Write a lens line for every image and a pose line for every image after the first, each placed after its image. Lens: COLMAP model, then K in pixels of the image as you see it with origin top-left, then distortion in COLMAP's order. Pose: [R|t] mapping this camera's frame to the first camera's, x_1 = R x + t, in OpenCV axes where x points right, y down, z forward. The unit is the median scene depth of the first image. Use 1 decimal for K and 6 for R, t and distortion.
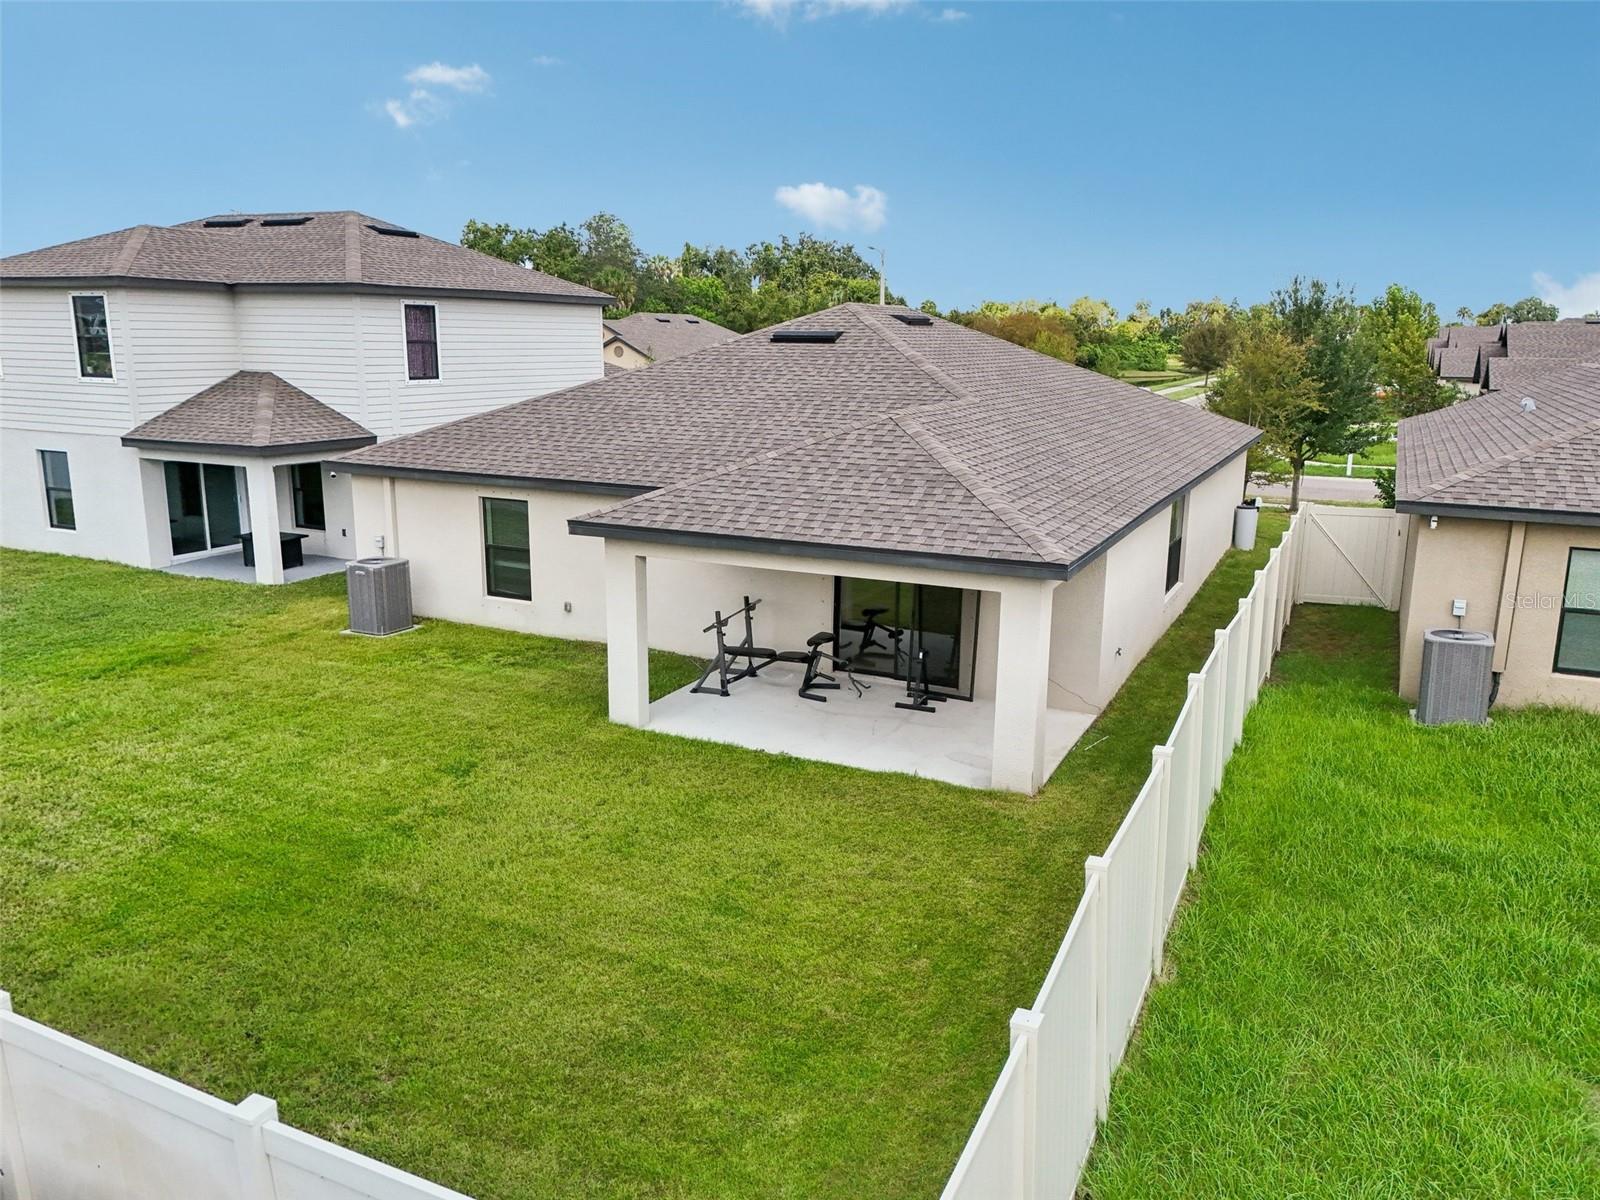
lens RADIAL K [[1209.8, 0, 800.0], [0, 1209.8, 600.0], [0, 0, 1]] dist [0.067587, -0.059398]
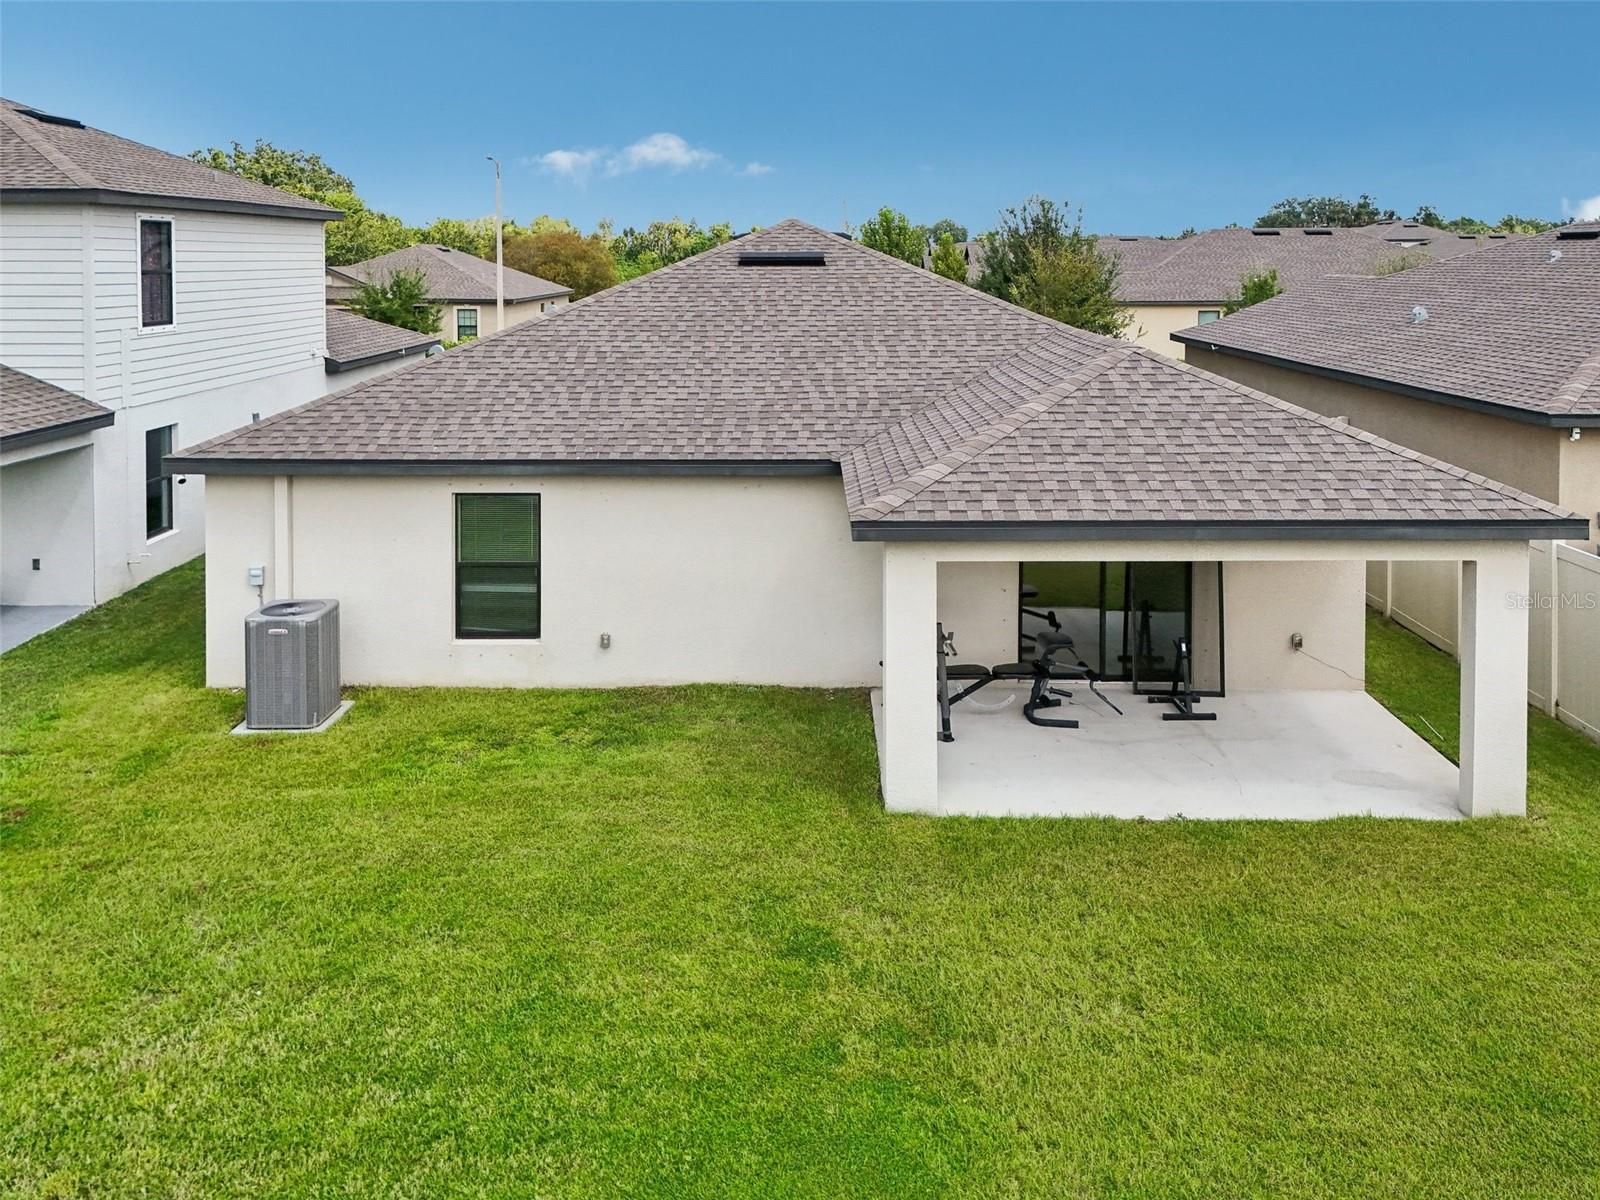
lens RADIAL K [[1299.3, 0, 814.2], [0, 1299.3, 311.5], [0, 0, 1]] dist [0.027226, 0.001130]
pose [[0.900119, -0.027682, 0.434764, -0.390325], [0.100697, 0.984174, -0.145816, -0.057264], [-0.423847, 0.175031, 0.888661, 0.242500]]
